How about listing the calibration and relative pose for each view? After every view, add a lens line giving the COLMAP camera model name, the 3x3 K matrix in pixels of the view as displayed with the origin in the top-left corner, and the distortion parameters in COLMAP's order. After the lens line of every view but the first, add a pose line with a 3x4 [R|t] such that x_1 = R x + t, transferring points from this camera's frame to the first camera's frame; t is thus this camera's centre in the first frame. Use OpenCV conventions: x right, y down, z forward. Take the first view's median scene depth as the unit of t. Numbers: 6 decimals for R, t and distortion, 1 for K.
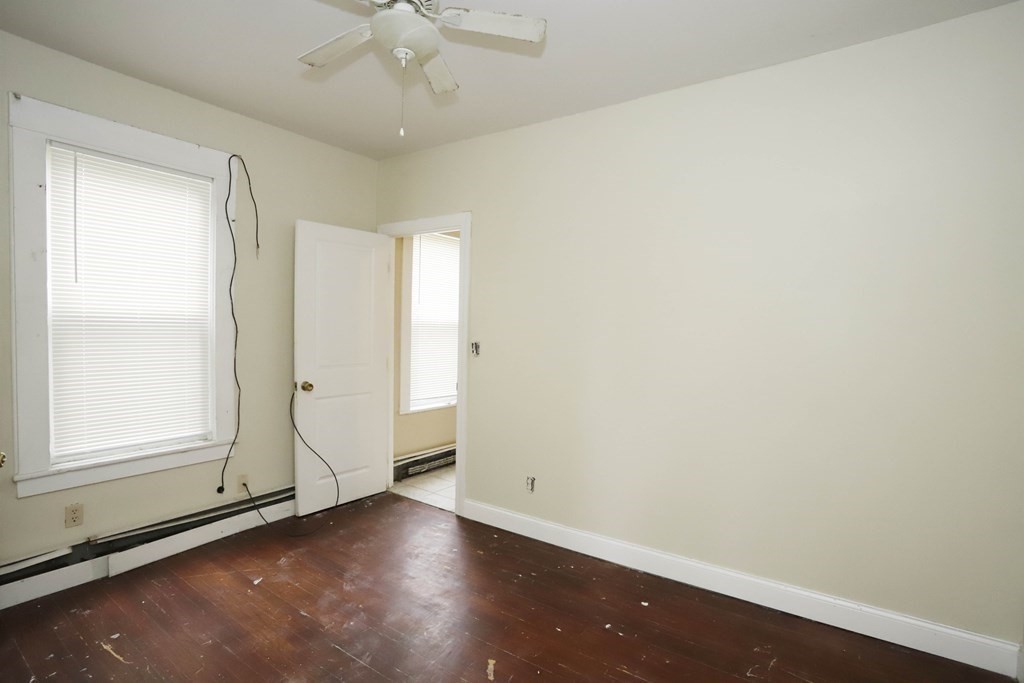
lens RADIAL K [[497.9, 0, 508.5], [0, 497.9, 340.2], [0, 0, 1]] dist [-0.043958, 0.003762]
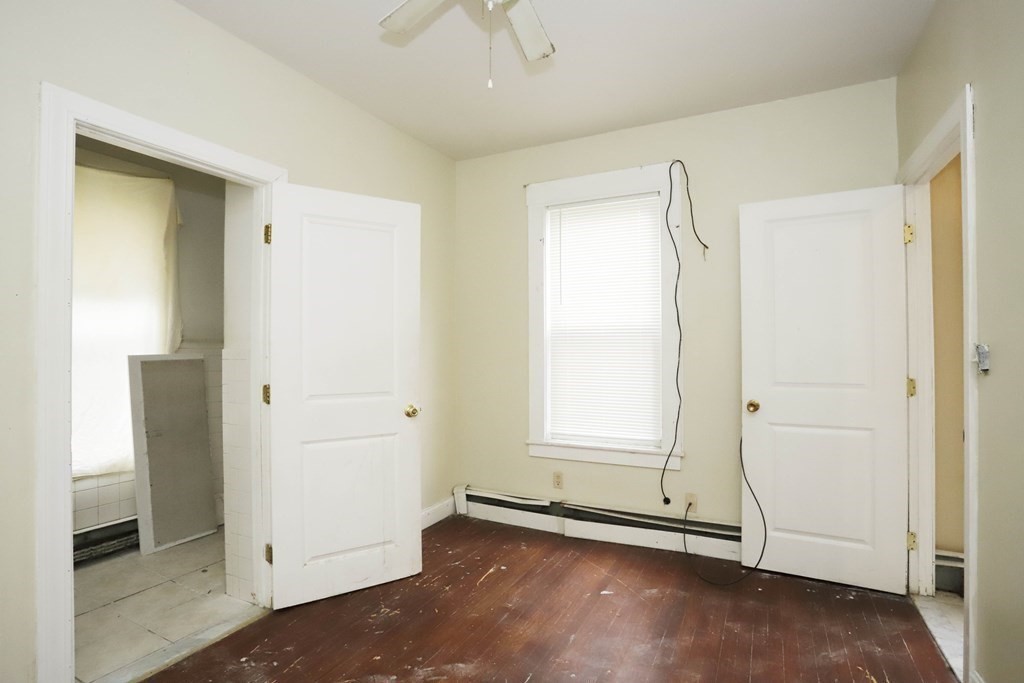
lens RADIAL K [[497.9, 0, 511.5], [0, 497.9, 345.0], [0, 0, 1]] dist [-0.043958, 0.003762]
pose [[0.130980, -0.027519, -0.991003, 0.416280], [-0.021177, 0.999309, -0.030549, 0.033452], [0.991159, 0.024988, 0.130306, 0.629184]]
